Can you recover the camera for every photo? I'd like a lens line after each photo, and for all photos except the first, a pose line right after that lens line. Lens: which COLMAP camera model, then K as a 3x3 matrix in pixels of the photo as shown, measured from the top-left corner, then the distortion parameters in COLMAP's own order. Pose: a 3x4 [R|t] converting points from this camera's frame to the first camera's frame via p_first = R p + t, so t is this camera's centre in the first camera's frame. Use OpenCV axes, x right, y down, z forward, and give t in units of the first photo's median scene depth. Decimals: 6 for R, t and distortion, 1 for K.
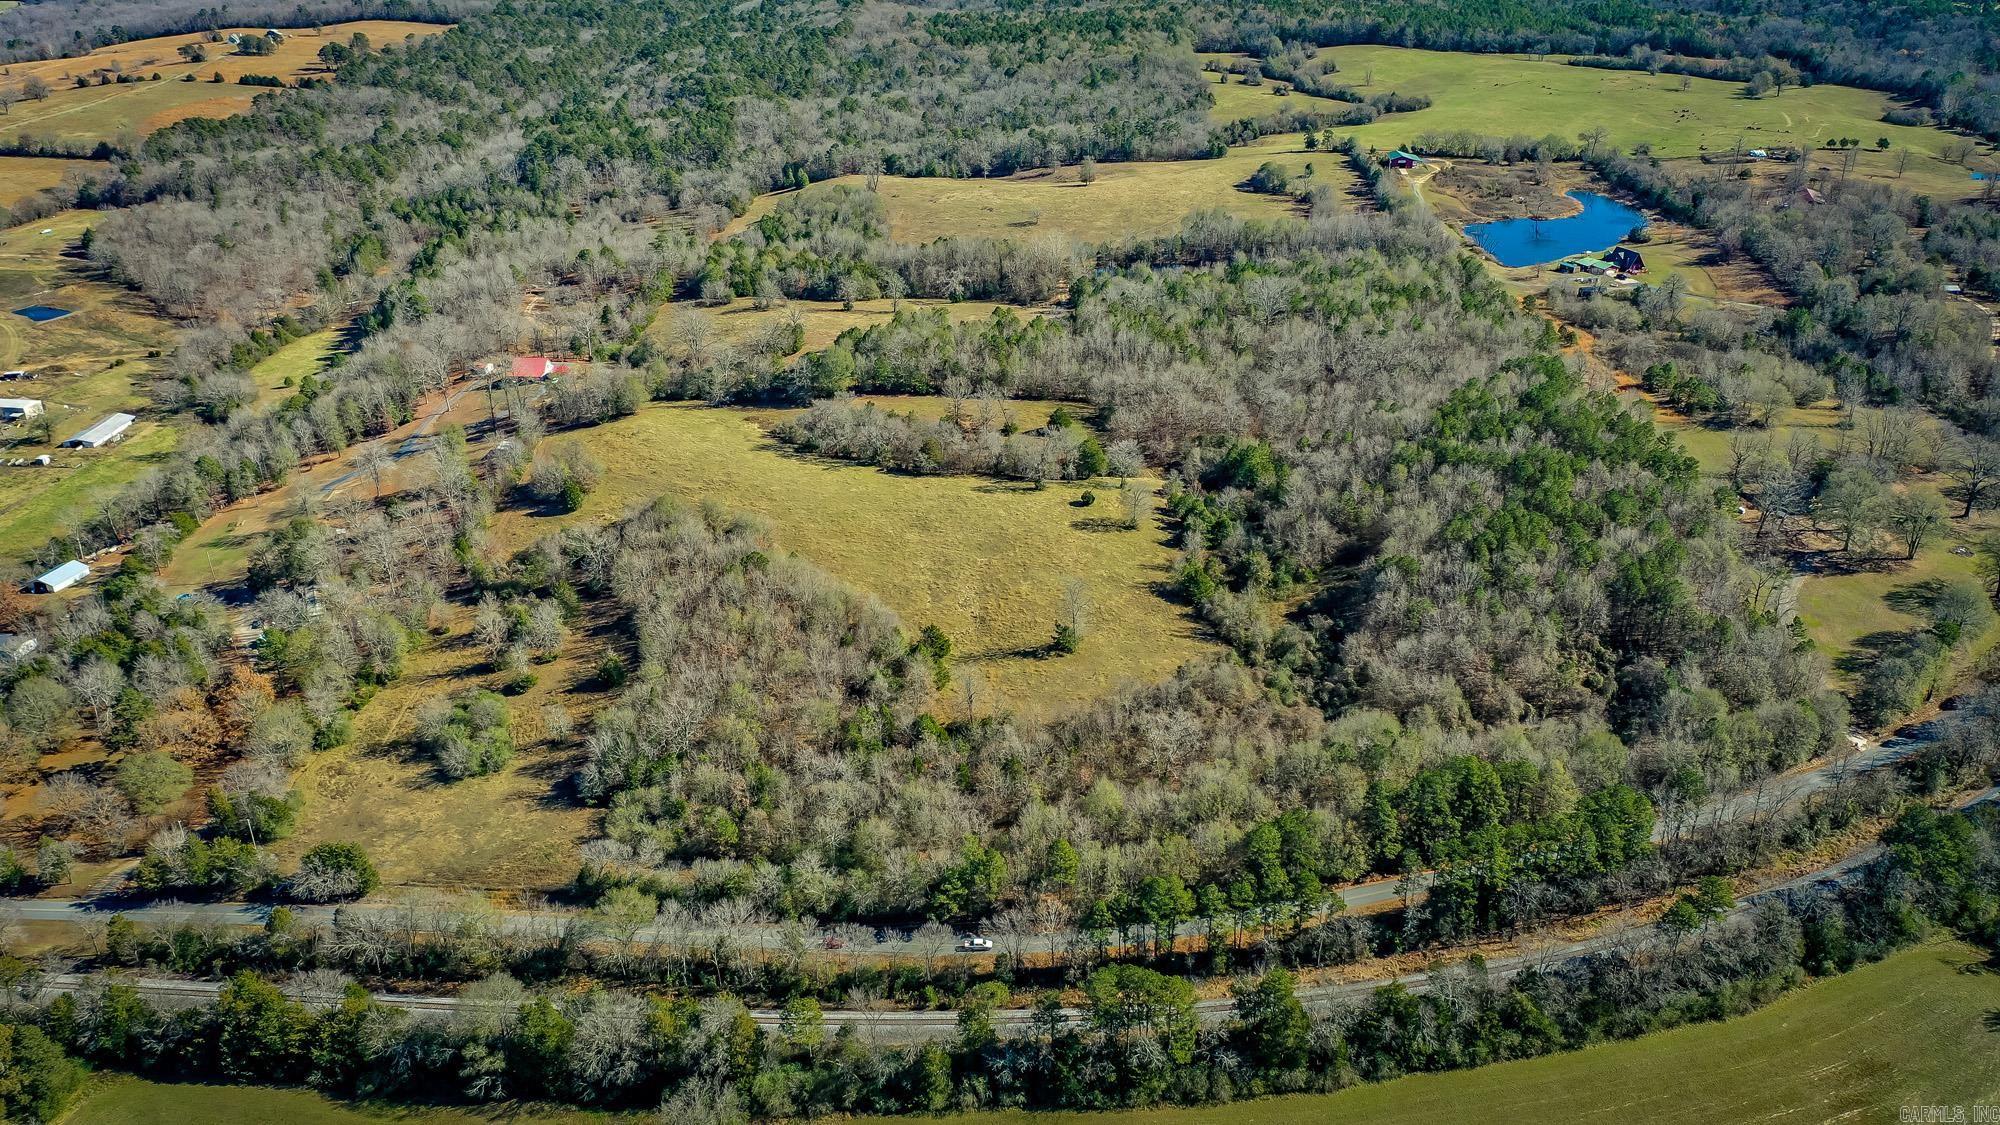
lens RADIAL K [[1580.9, 0, 999.1], [0, 1580.9, 553.5], [0, 0, 1]] dist [-0.001476, 0.001725]
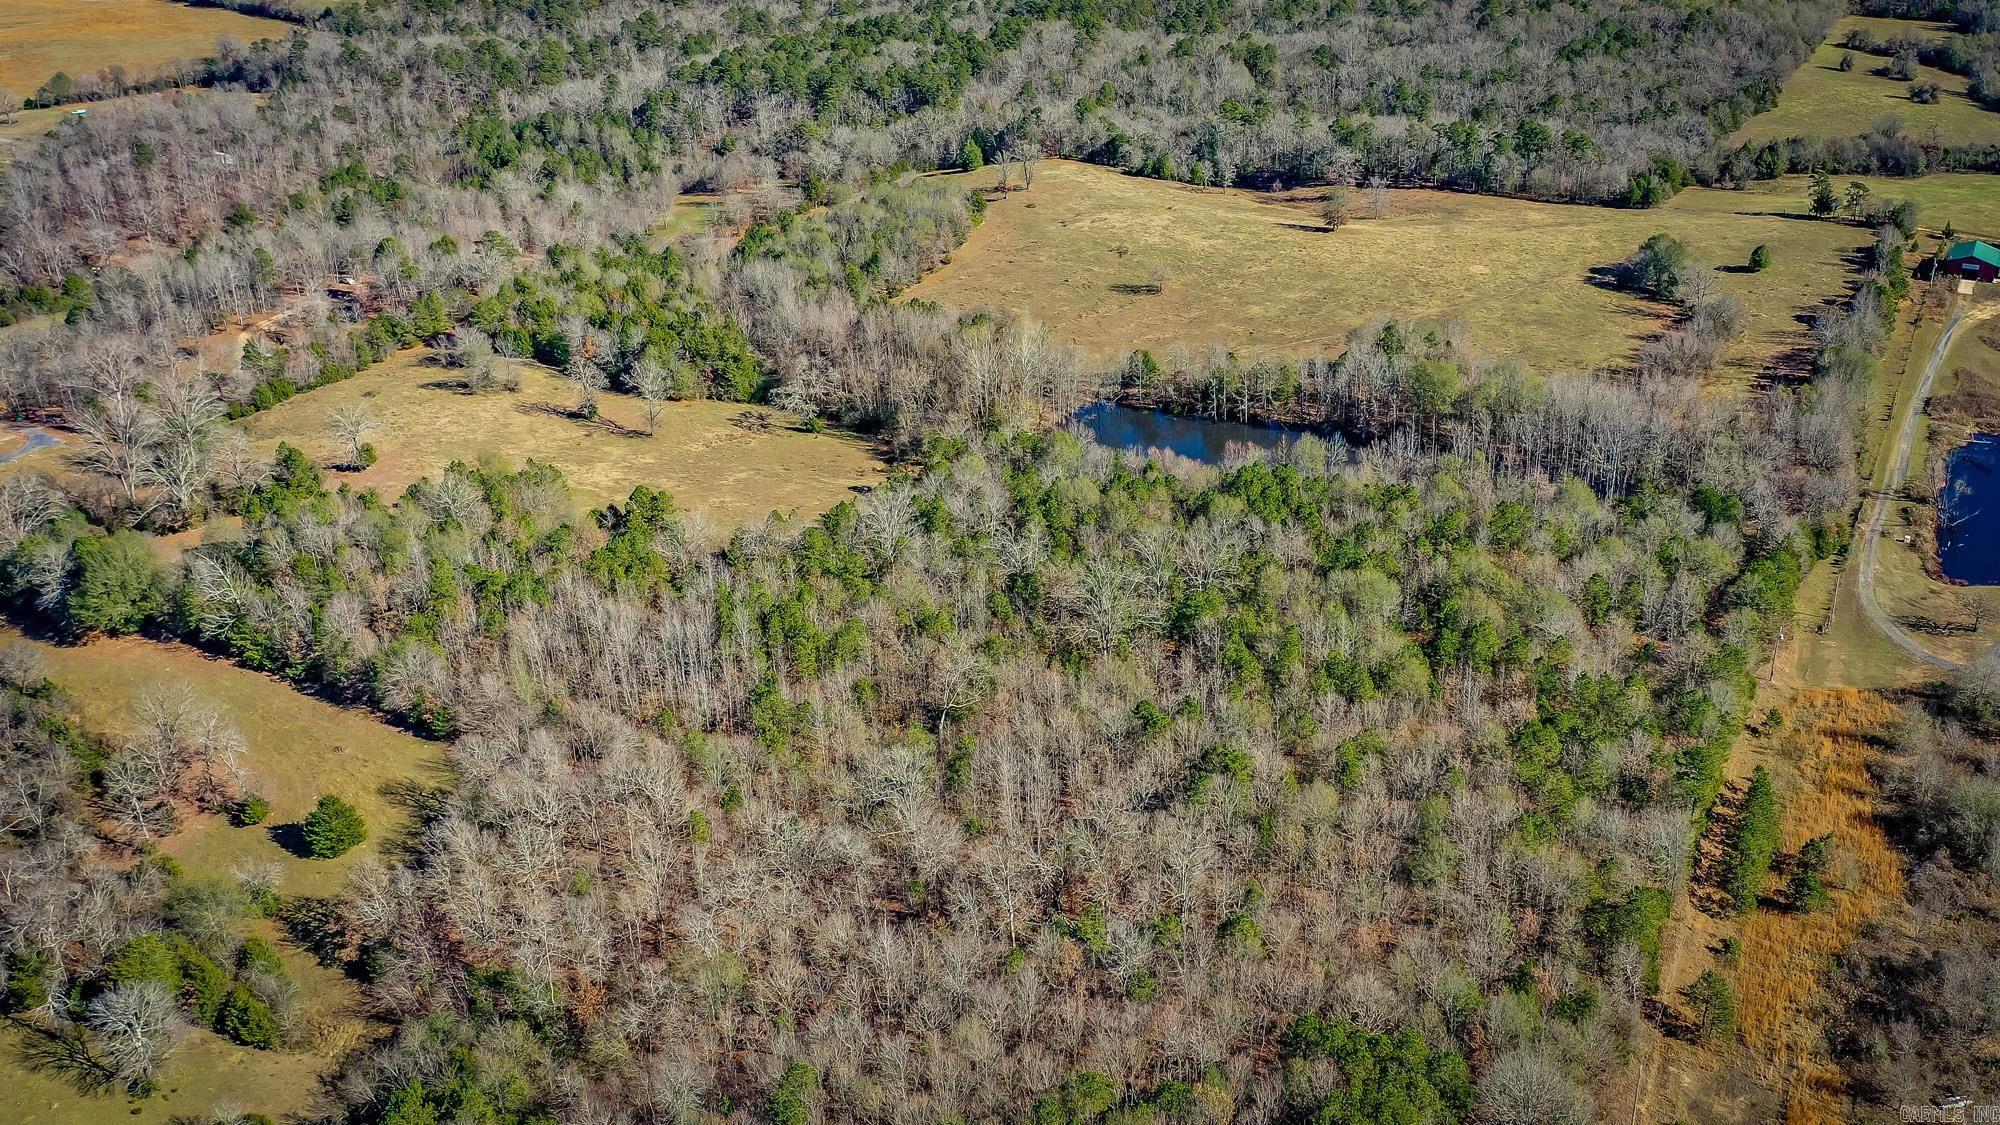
lens RADIAL K [[1763.0, 0, 1110.1], [0, 1763.0, 497.1], [0, 0, 1]] dist [0.000561, 0.008577]
pose [[0.897192, 0.194523, -0.396493, 0.340631], [-0.199027, 0.979529, 0.030203, -0.192768], [0.394251, 0.051814, 0.917541, 0.532971]]
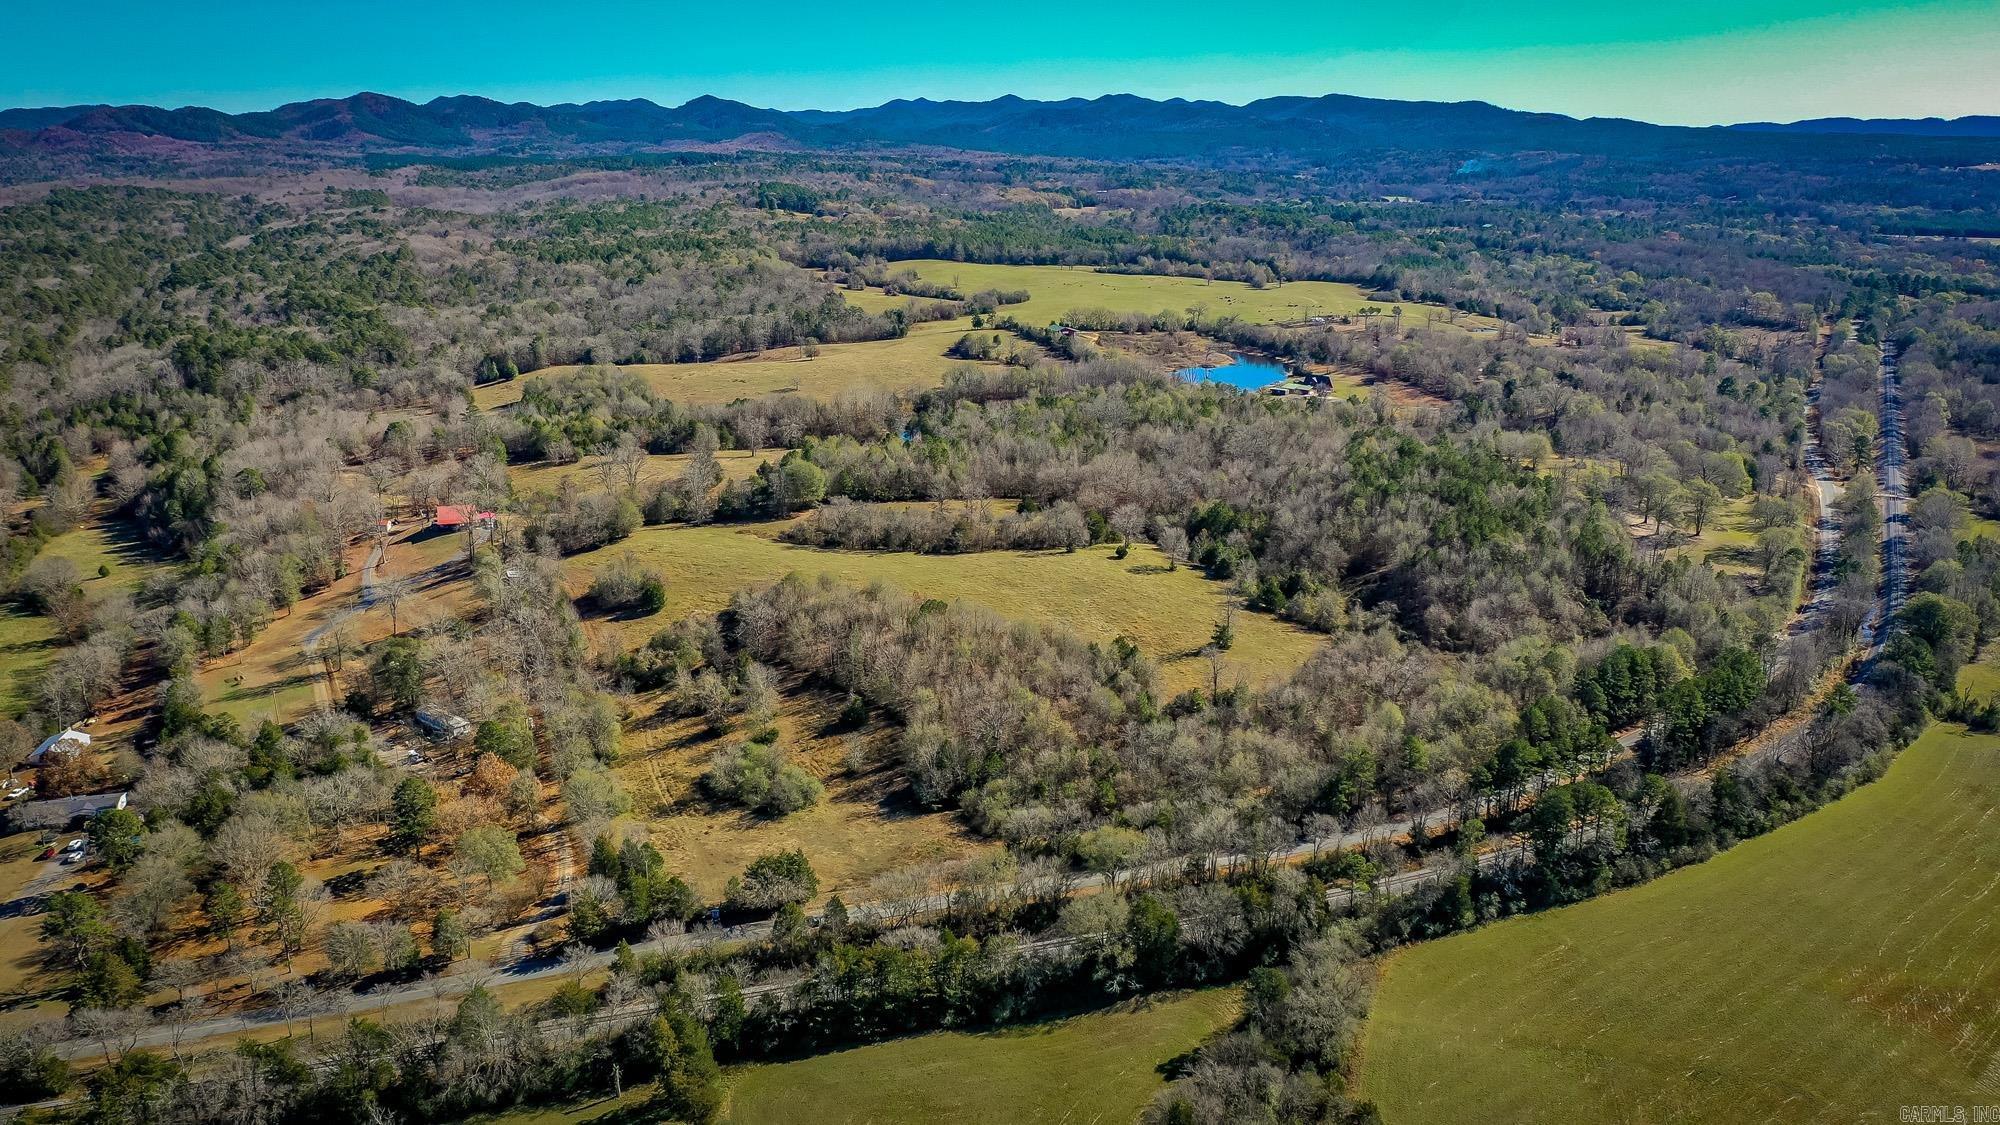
lens RADIAL K [[1604.6, 0, 1000.3], [0, 1604.6, 529.3], [0, 0, 1]] dist [-0.001120, 0.001409]
pose [[0.915475, -0.077256, 0.394888, -0.358798], [0.147233, 0.977652, -0.150065, 0.082135], [-0.374469, 0.195522, 0.906391, -0.012499]]
